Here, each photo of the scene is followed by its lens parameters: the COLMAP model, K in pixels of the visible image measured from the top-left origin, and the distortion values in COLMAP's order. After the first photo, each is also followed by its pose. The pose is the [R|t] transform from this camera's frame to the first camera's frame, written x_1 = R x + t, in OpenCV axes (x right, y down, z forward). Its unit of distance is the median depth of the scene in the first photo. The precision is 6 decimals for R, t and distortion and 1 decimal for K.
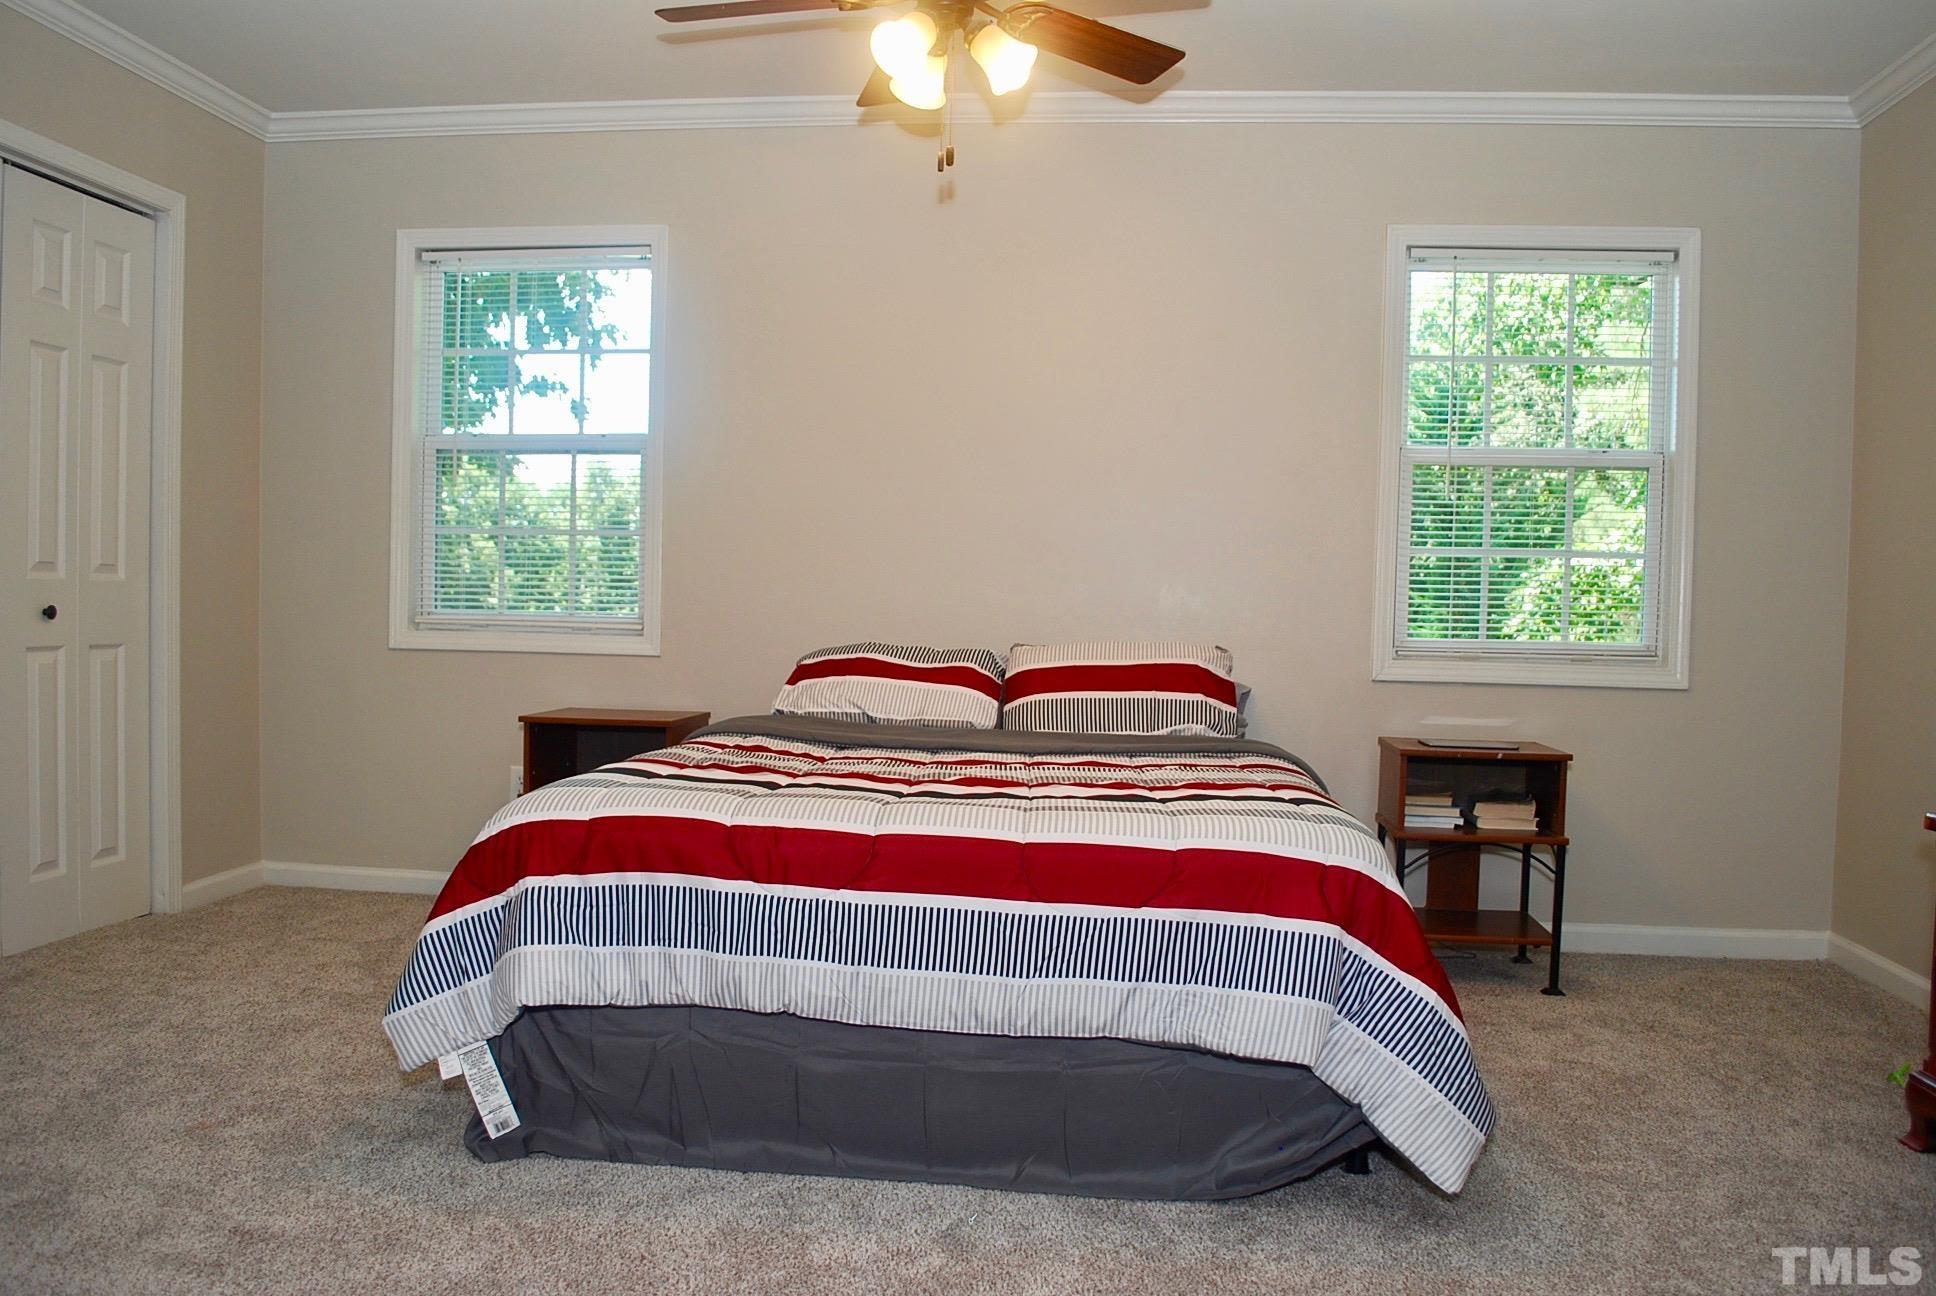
lens RADIAL K [[1539.7, 0, 989.5], [0, 1539.7, 653.8], [0, 0, 1]] dist [-0.085648, 0.014217]
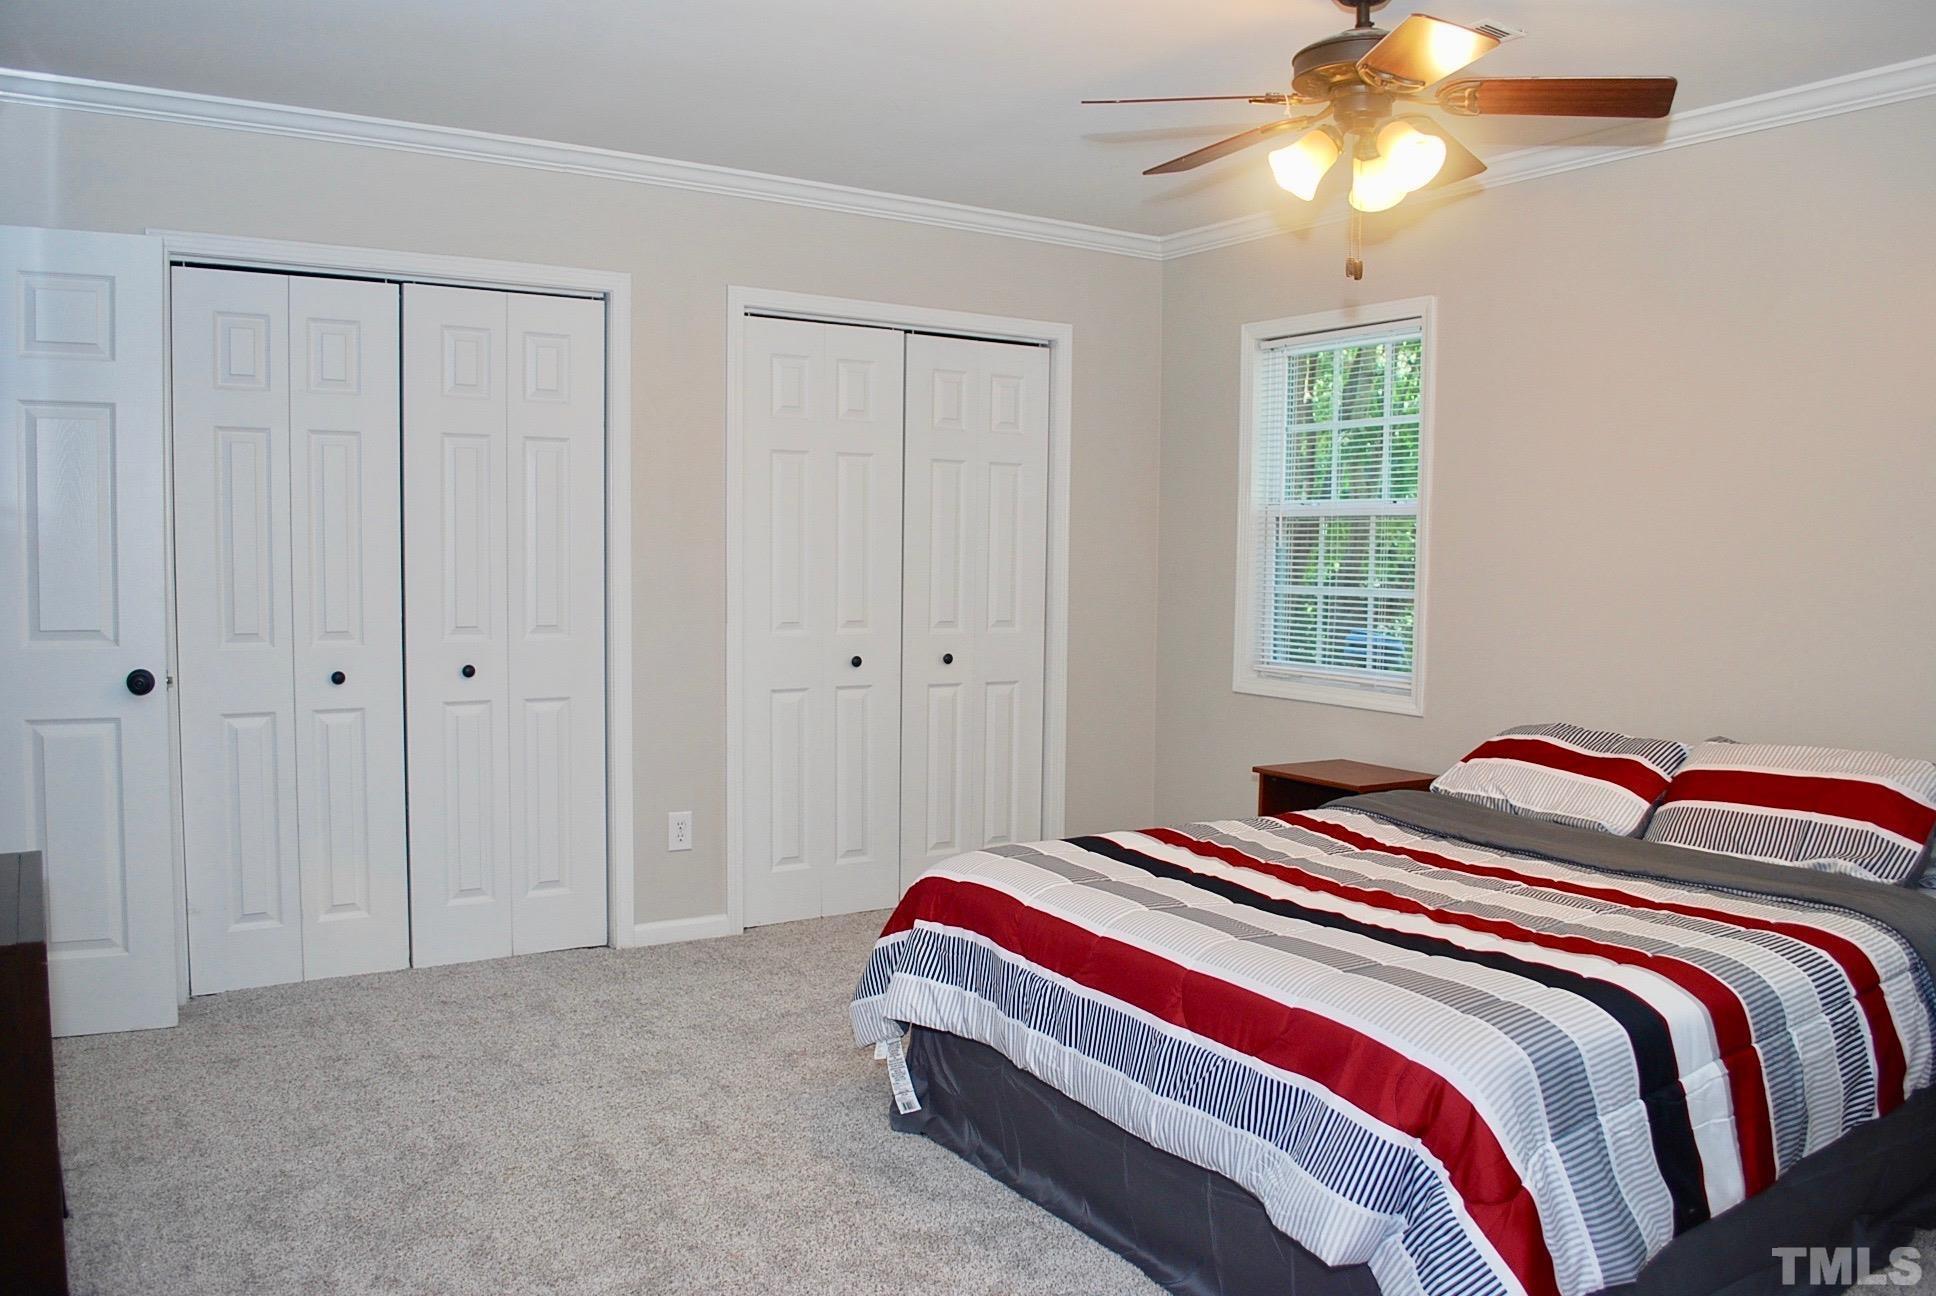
lens RADIAL K [[1539.7, 0, 989.5], [0, 1539.7, 653.8], [0, 0, 1]] dist [-0.085648, 0.014217]
pose [[0.624246, 0.042942, -0.780047, 0.591438], [-0.029223, 0.999073, 0.031613, -0.095517], [0.780681, 0.003061, 0.624922, 0.196465]]
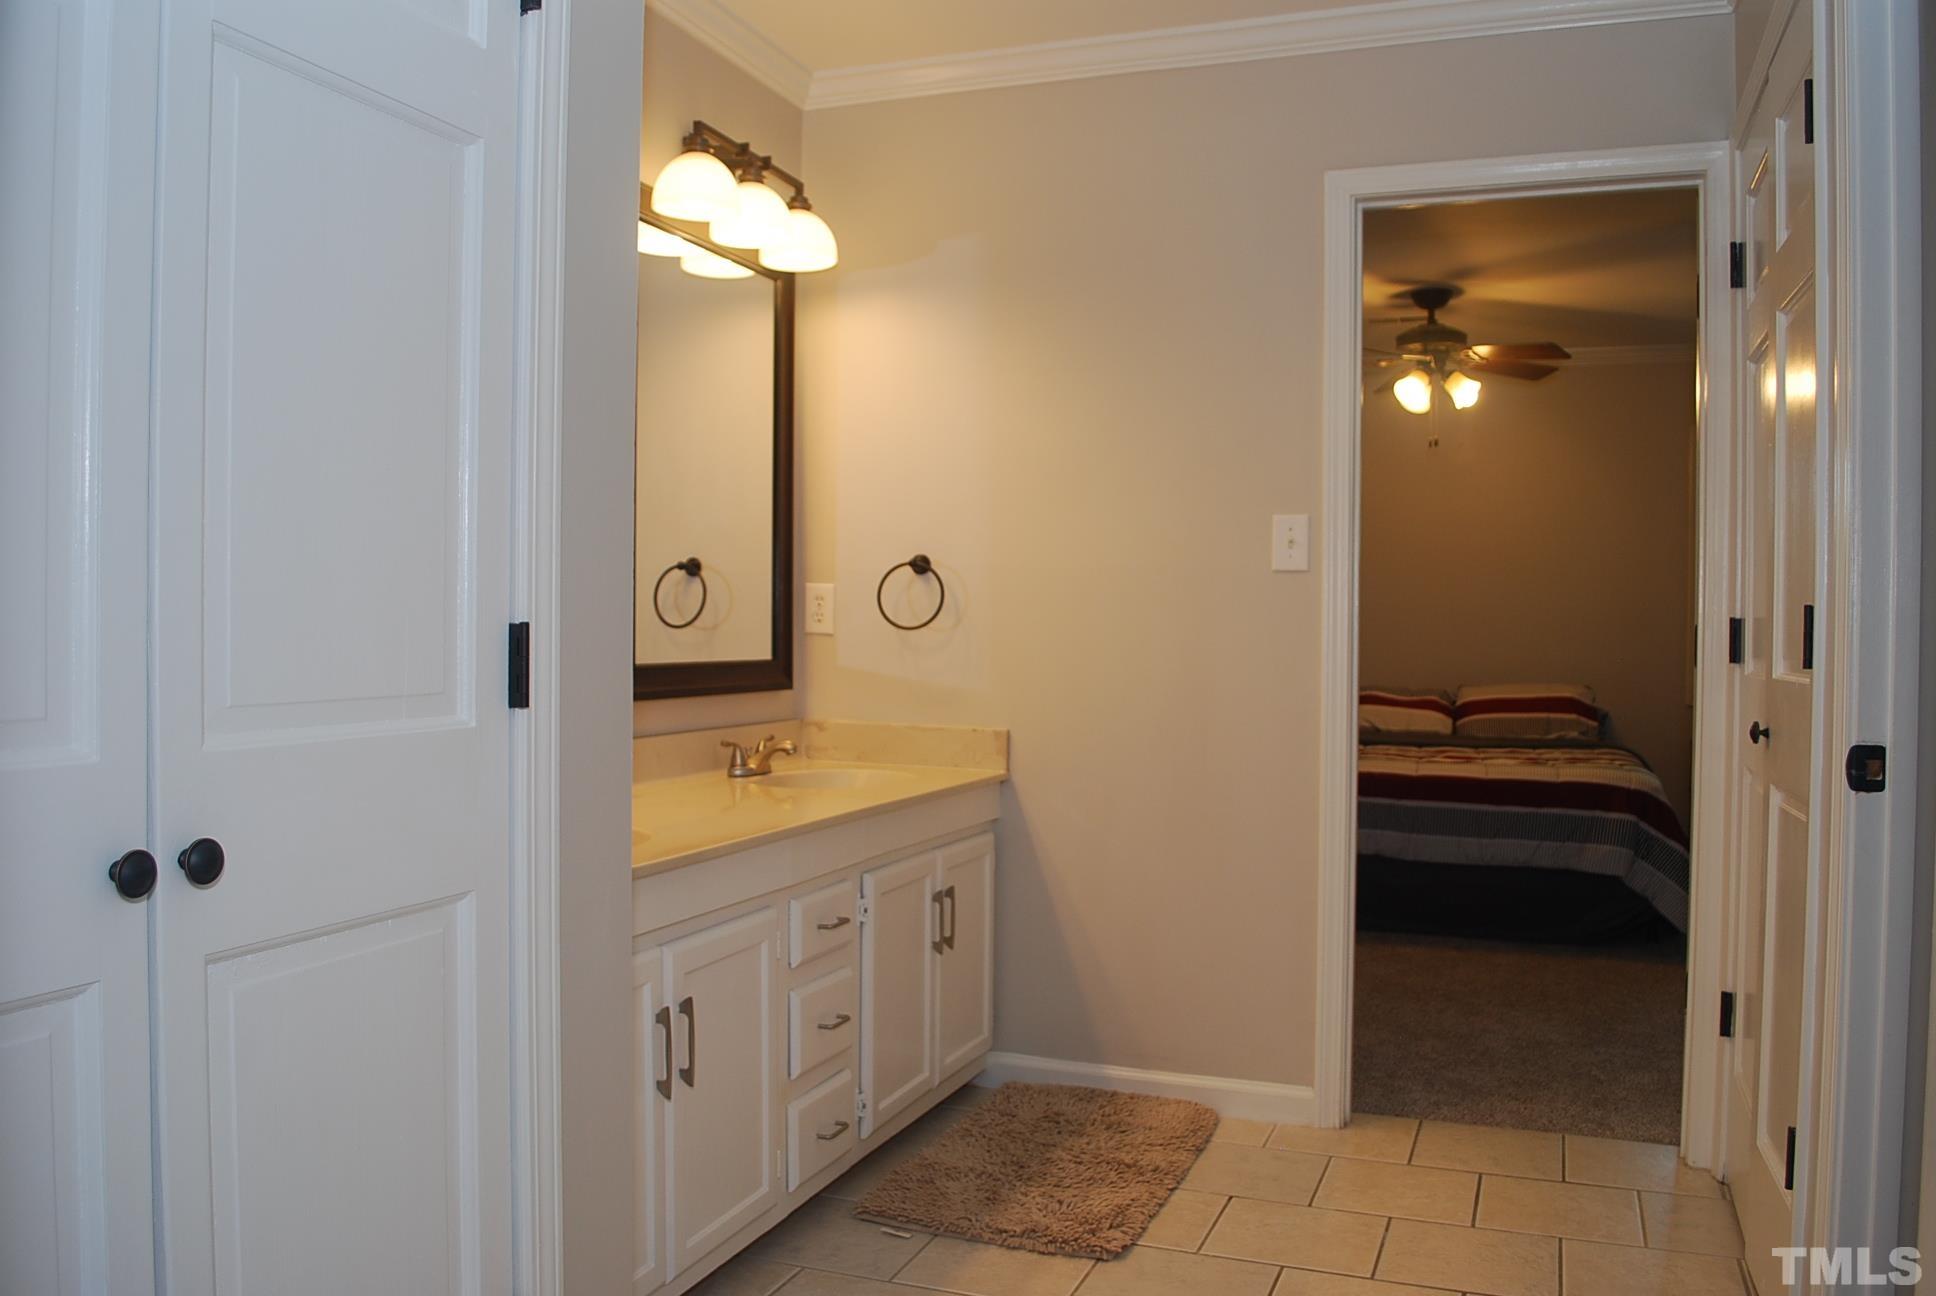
lens RADIAL K [[1539.7, 0, 989.5], [0, 1539.7, 653.8], [0, 0, 1]] dist [-0.085648, 0.014217]
pose [[0.970712, -0.012595, -0.239916, -0.112121], [0.007293, 0.999709, -0.022973, -0.008402], [0.240136, 0.020550, 0.970522, -1.015478]]
